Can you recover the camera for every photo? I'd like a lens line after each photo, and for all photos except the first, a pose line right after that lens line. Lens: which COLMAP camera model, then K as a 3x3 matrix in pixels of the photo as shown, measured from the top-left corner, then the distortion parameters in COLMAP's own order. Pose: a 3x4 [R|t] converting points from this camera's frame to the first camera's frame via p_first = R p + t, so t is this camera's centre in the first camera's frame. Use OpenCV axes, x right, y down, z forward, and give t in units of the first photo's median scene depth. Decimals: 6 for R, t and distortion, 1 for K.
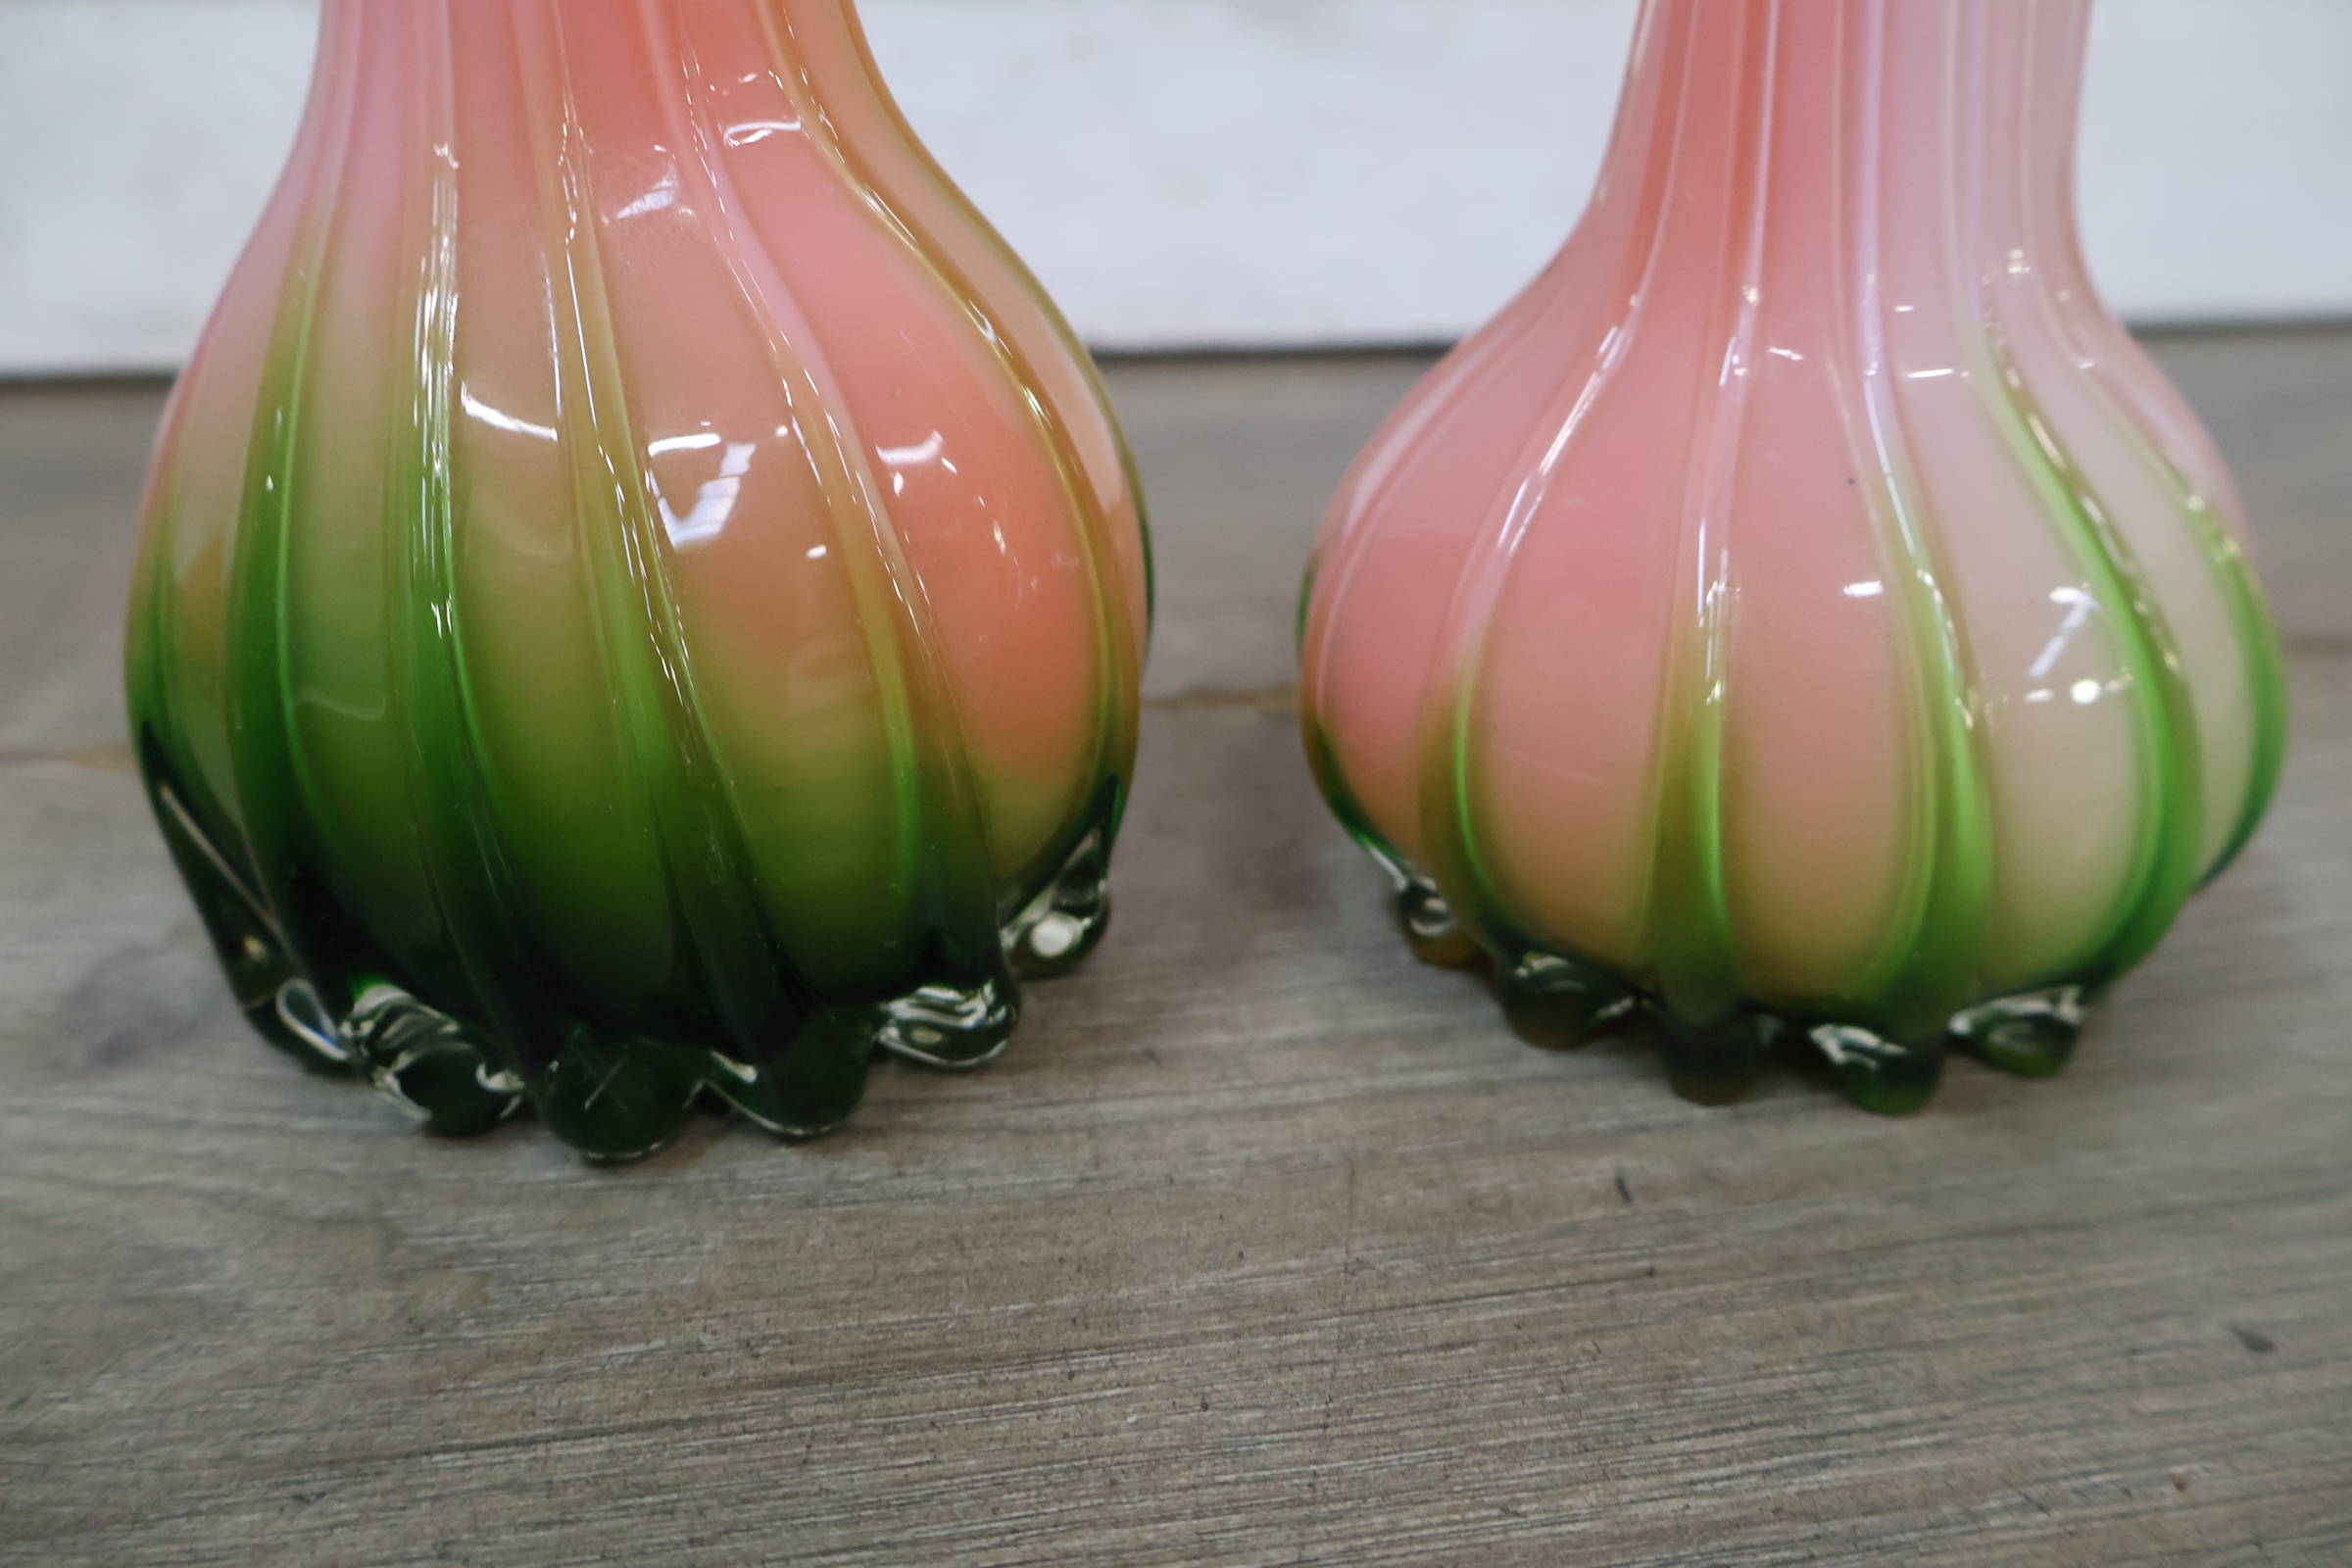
lens RADIAL K [[2020.7, 0, 1172.2], [0, 2020.7, 792.6], [0, 0, 1]] dist [0.011960, -0.006152]
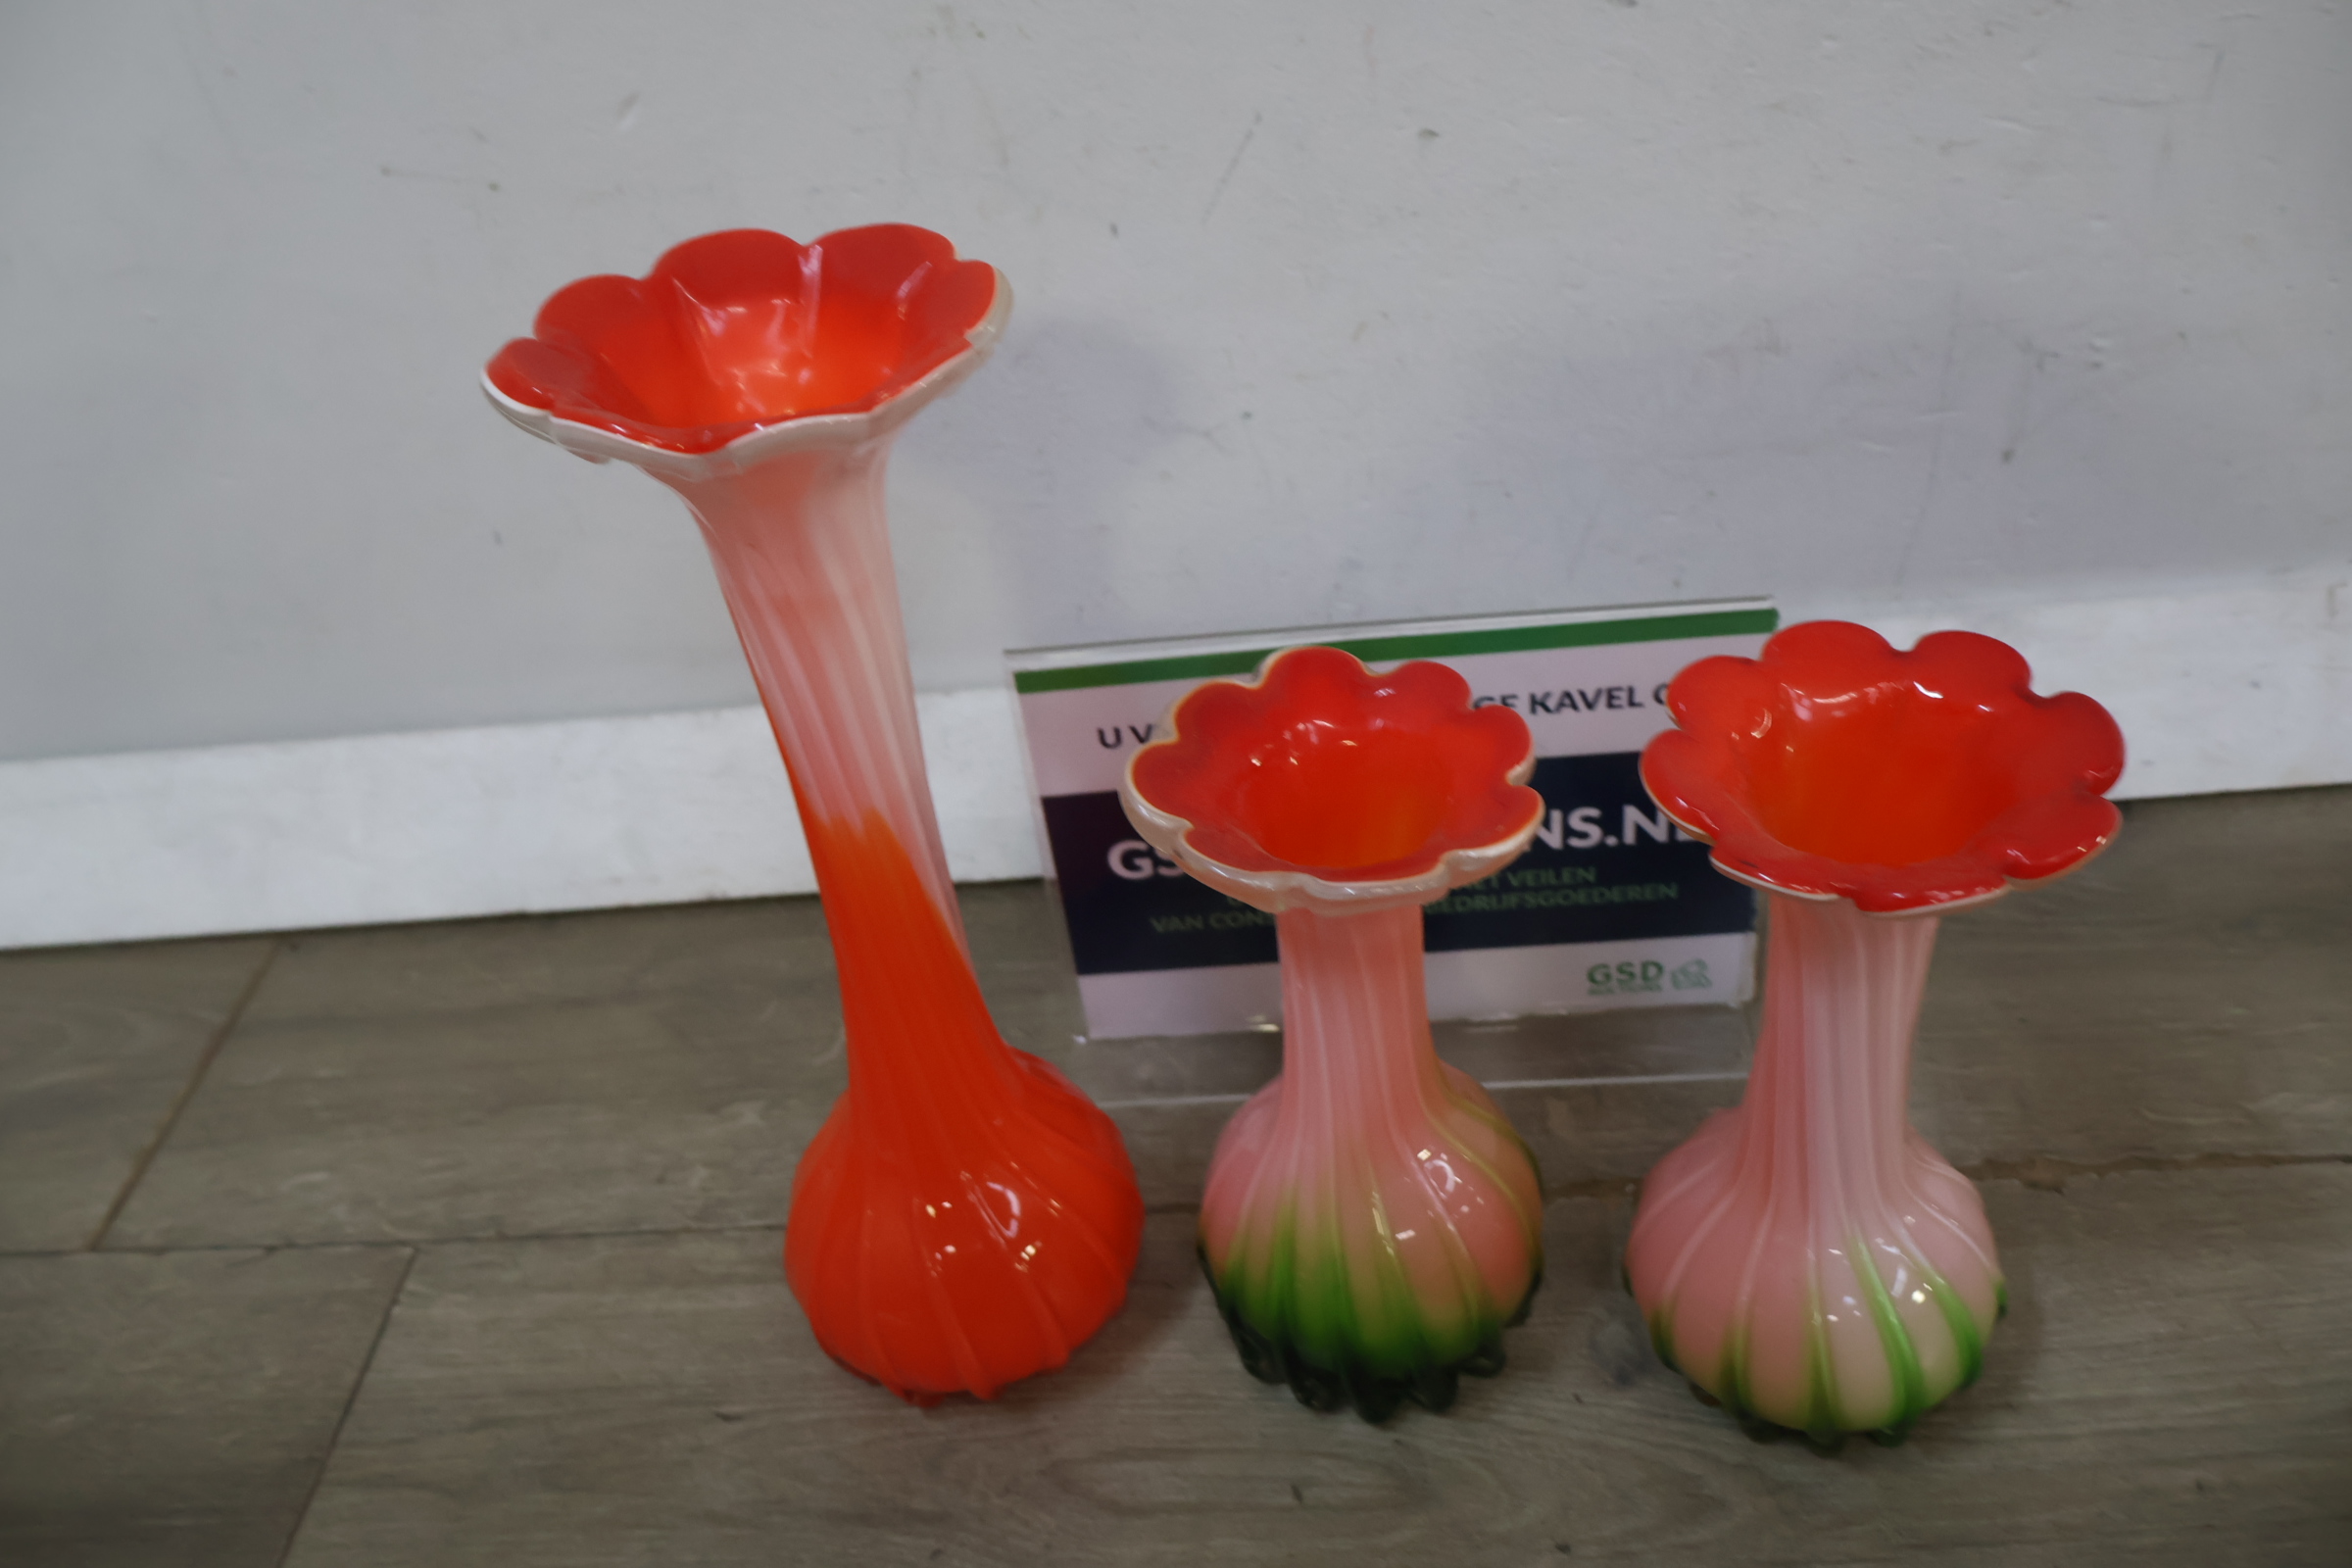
lens RADIAL K [[2020.7, 0, 1161.5], [0, 2020.7, 787.8], [0, 0, 1]] dist [0.011960, -0.006152]
pose [[0.975167, 0.011364, -0.221177, -0.612738], [0.026960, 0.985164, 0.169486, -1.366399], [0.219822, -0.171240, 0.960393, -1.990334]]
